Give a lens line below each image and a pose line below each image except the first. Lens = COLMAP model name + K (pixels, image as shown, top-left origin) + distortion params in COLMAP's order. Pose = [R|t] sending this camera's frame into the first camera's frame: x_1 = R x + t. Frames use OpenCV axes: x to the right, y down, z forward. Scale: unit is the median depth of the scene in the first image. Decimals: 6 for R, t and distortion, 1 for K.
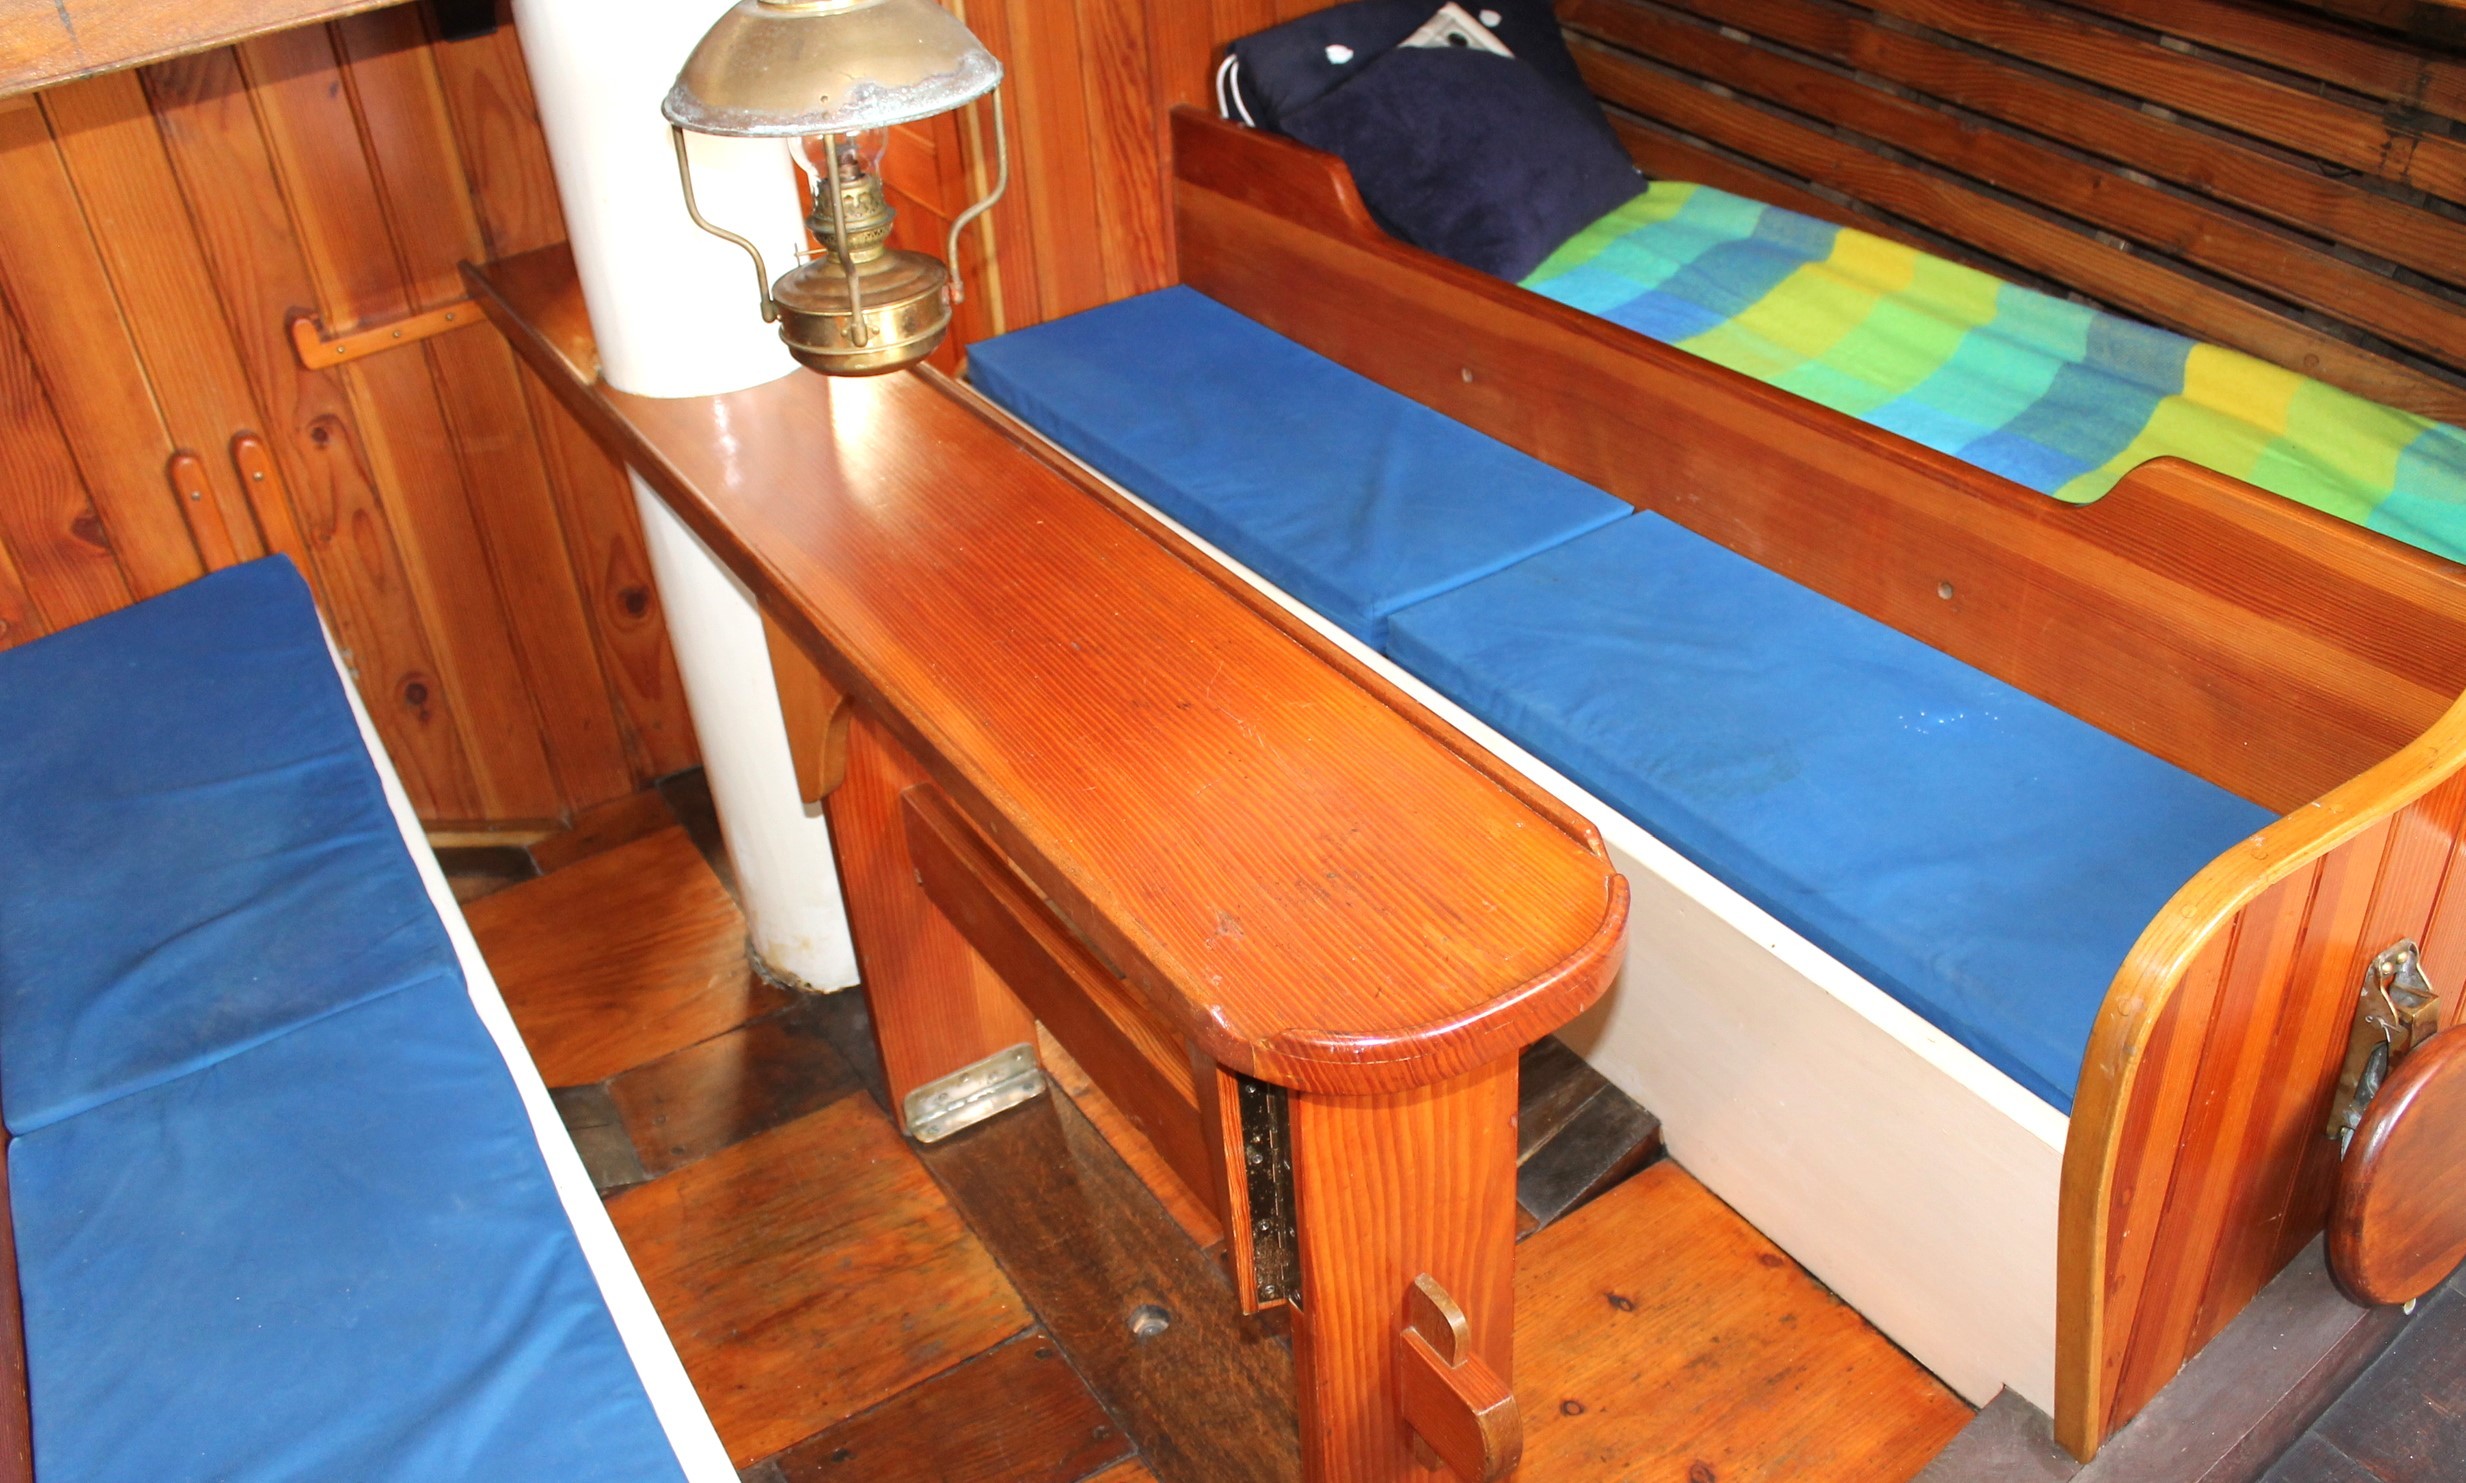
lens RADIAL K [[2082.0, 0, 1231.3], [0, 2082.0, 791.6], [0, 0, 1]] dist [-0.166113, 0.132725]
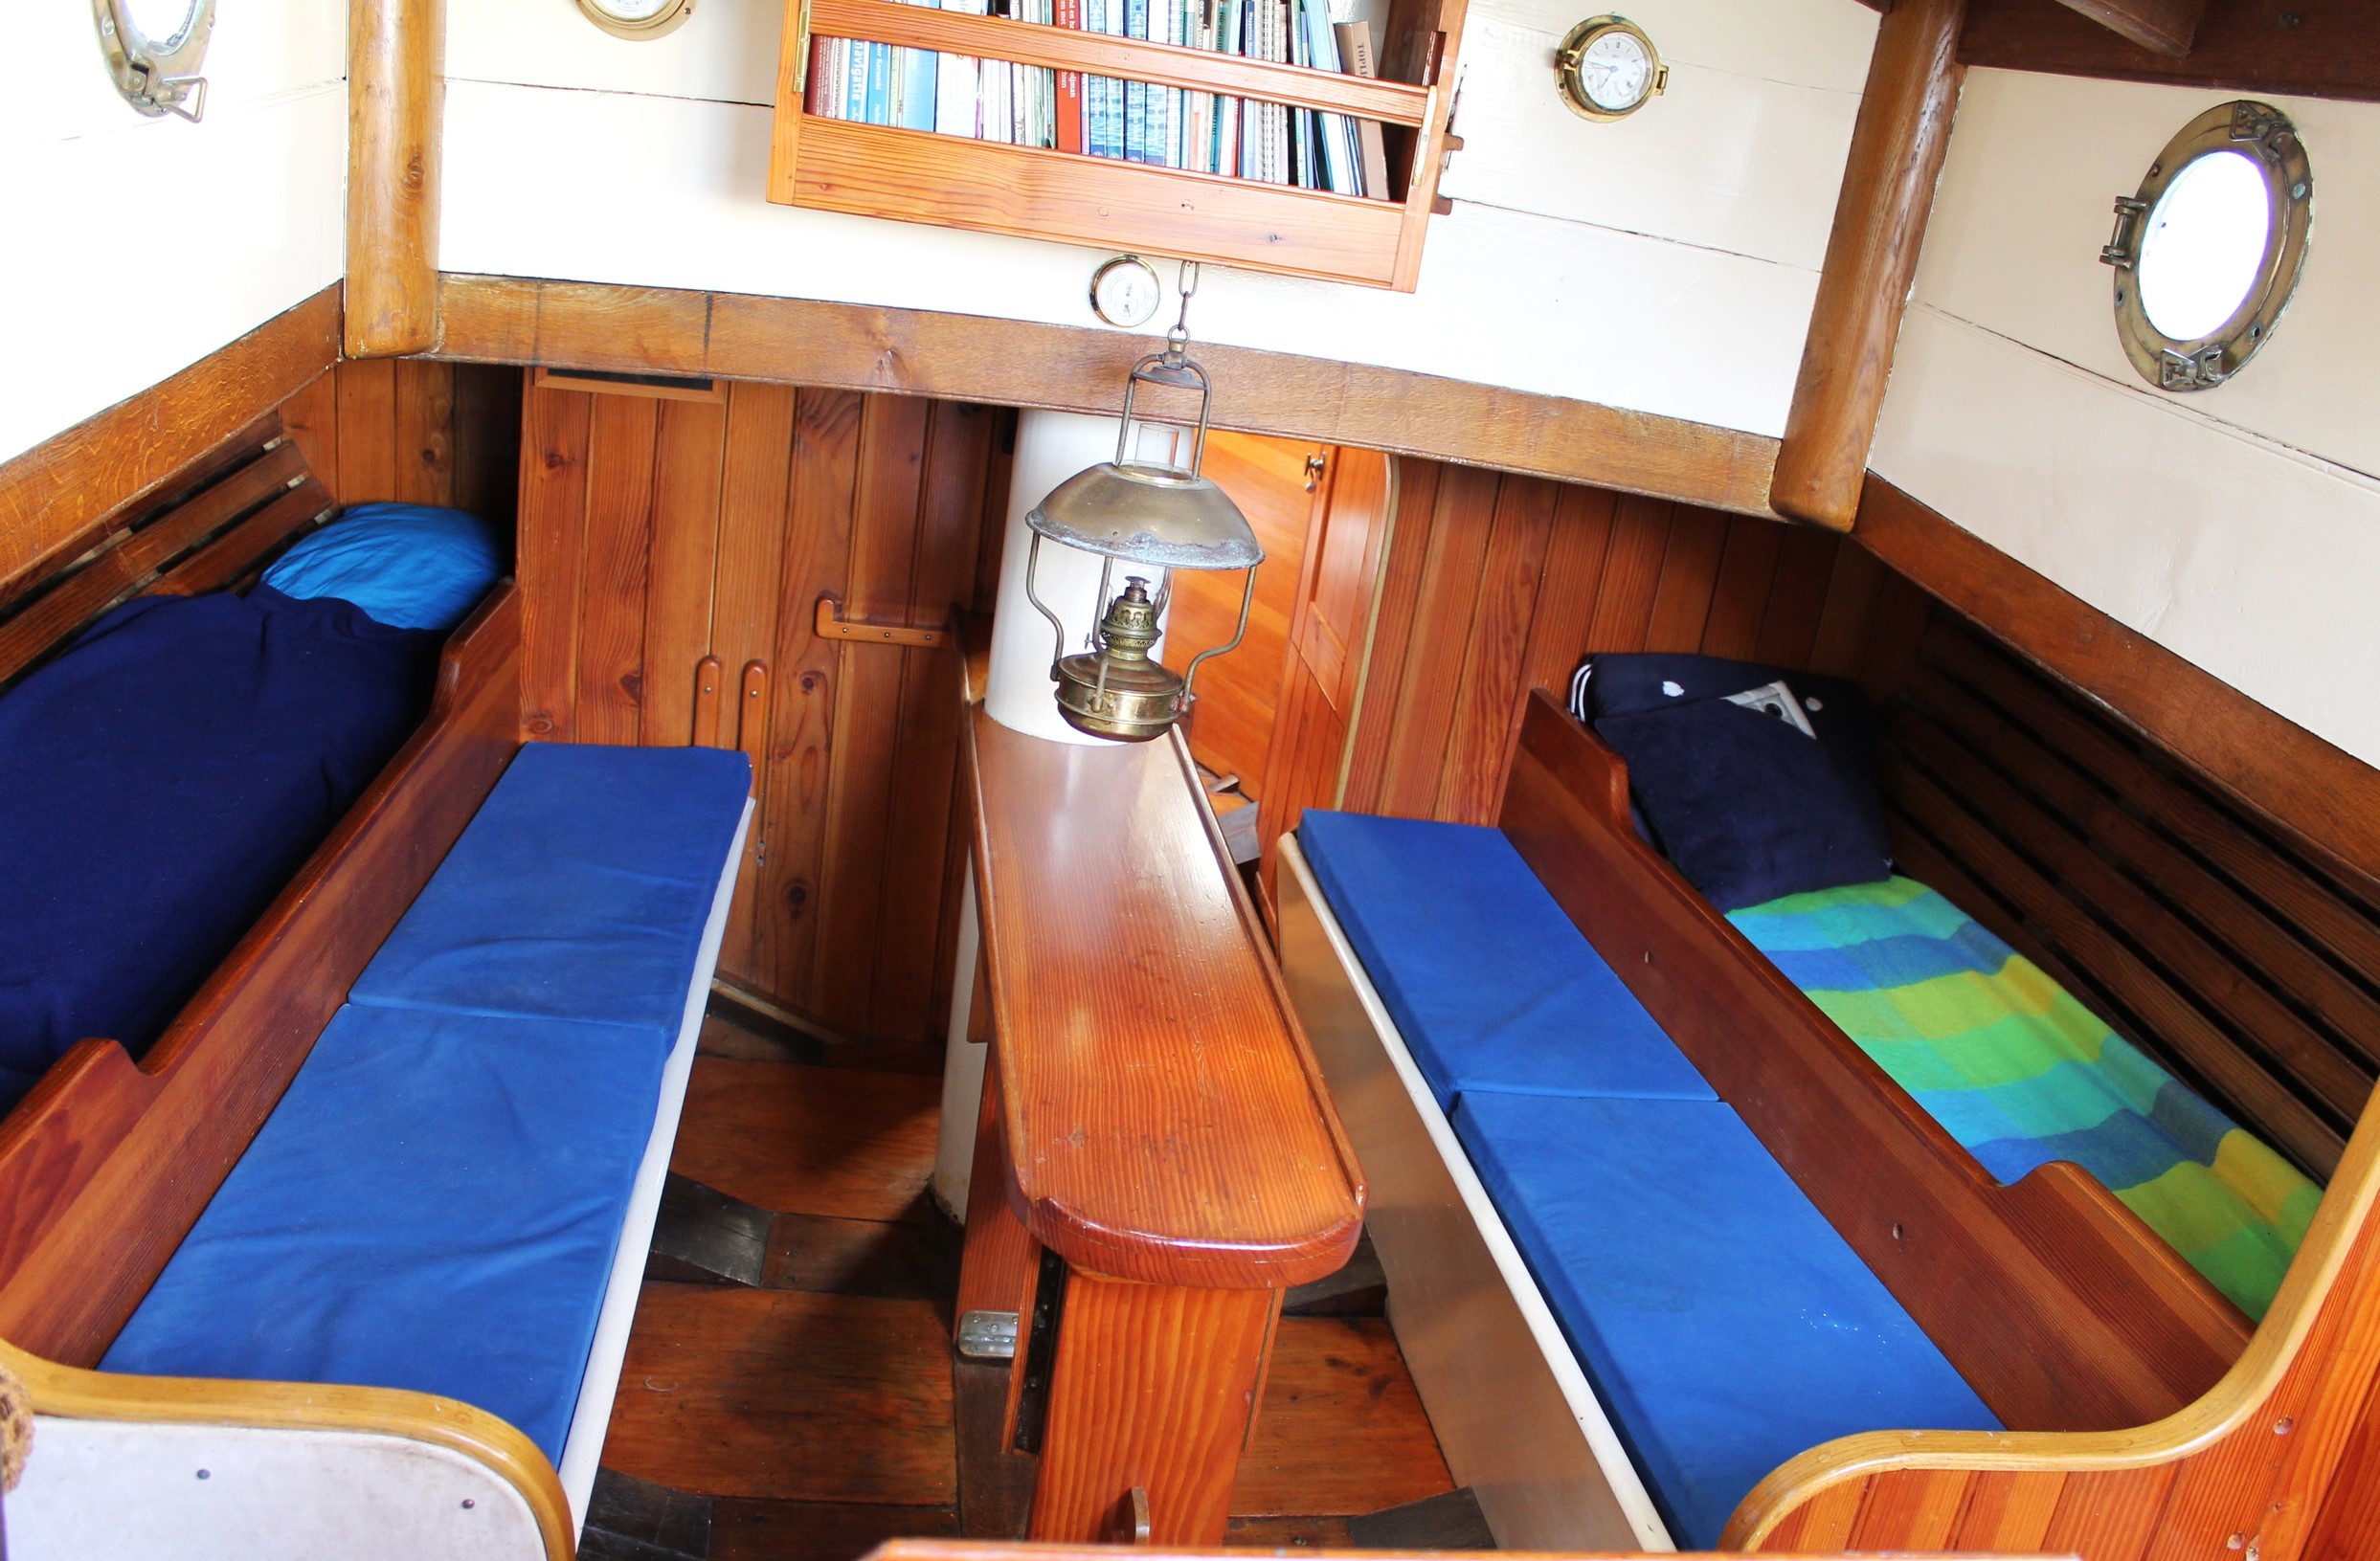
lens RADIAL K [[1967.6, 0, 1190.0], [0, 1967.6, 780.5], [0, 0, 1]] dist [-0.171203, 0.145005]
pose [[0.889622, 0.329294, -0.316445, 0.206596], [-0.404001, 0.890549, -0.209060, 0.049726], [0.212967, 0.313829, 0.925287, -0.127856]]
